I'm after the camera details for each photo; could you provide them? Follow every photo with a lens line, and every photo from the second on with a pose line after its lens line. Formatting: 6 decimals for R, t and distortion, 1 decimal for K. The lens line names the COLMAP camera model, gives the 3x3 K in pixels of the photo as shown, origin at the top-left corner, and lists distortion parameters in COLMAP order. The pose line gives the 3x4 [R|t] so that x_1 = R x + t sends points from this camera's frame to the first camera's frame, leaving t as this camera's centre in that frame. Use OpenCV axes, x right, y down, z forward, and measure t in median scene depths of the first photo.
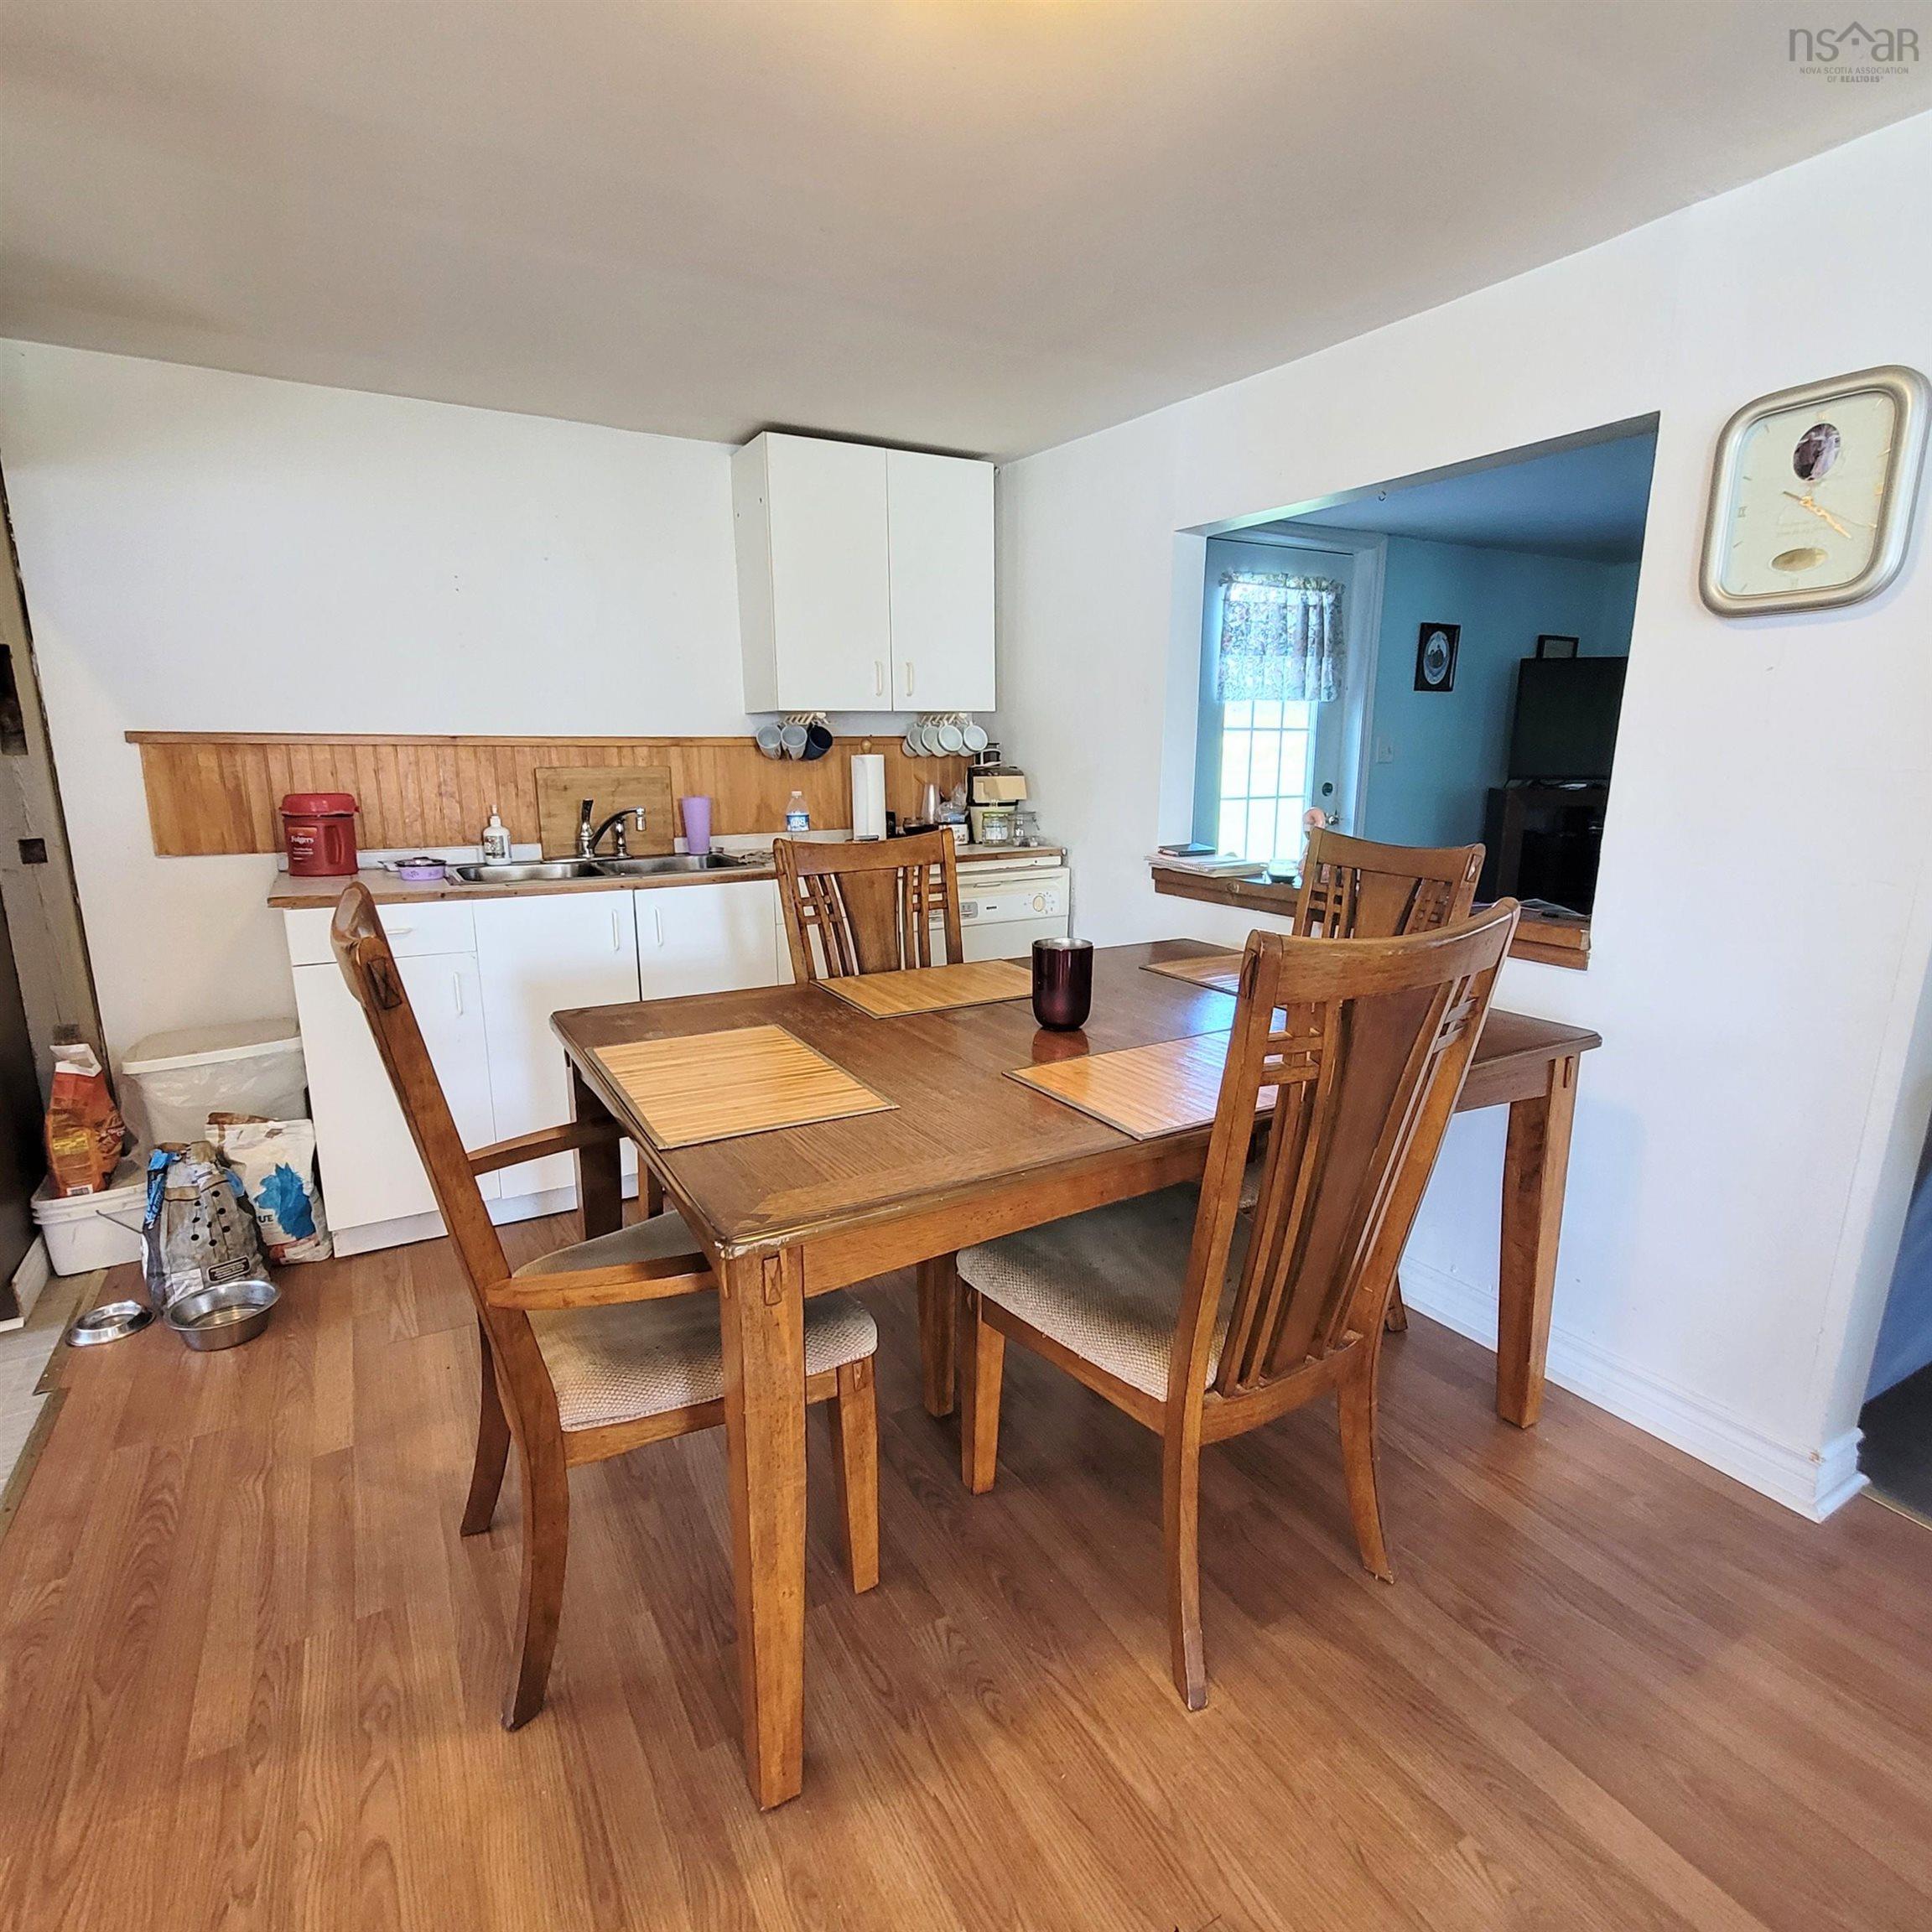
lens RADIAL K [[1049.4, 0, 940.4], [0, 1049.4, 966.0], [0, 0, 1]] dist [0.003504, 0.000065]
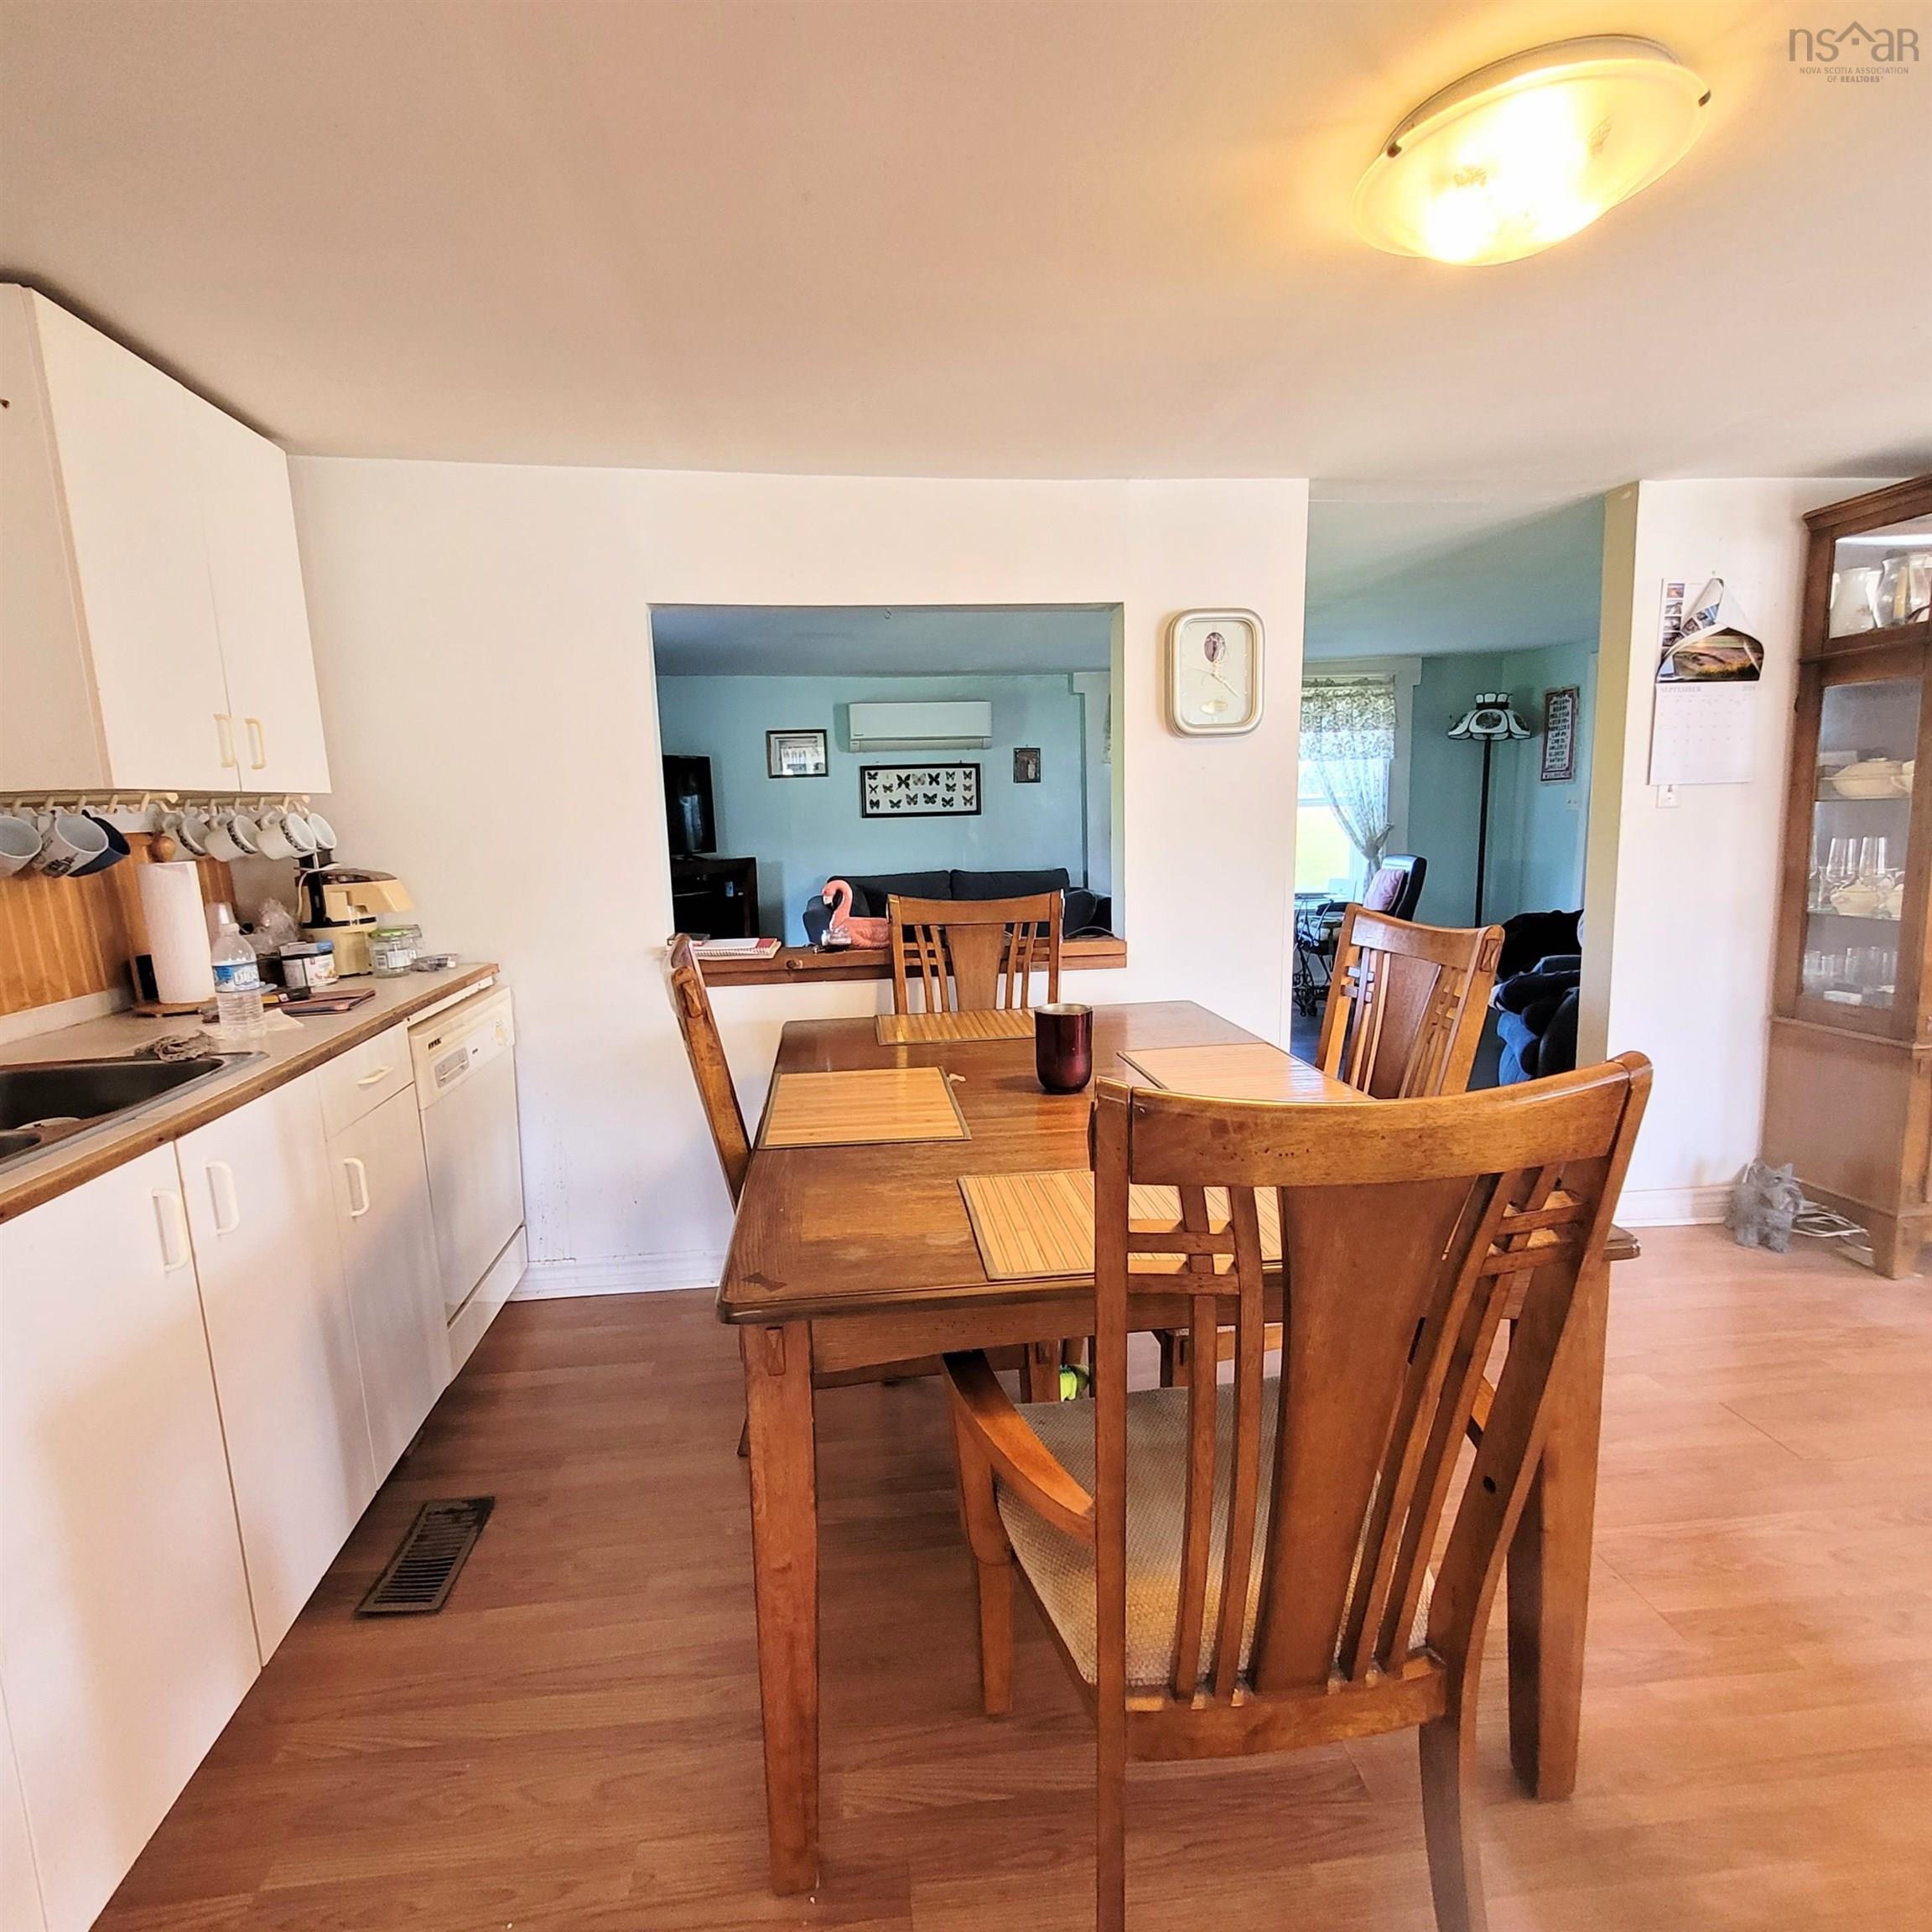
lens RADIAL K [[1049.4, 0, 940.4], [0, 1049.4, 966.0], [0, 0, 1]] dist [0.003504, 0.000065]
pose [[0.393557, -0.142836, 0.908136, -0.342689], [0.218475, 0.974086, 0.058529, -0.059196], [-0.892962, 0.175370, 0.414565, 0.263722]]
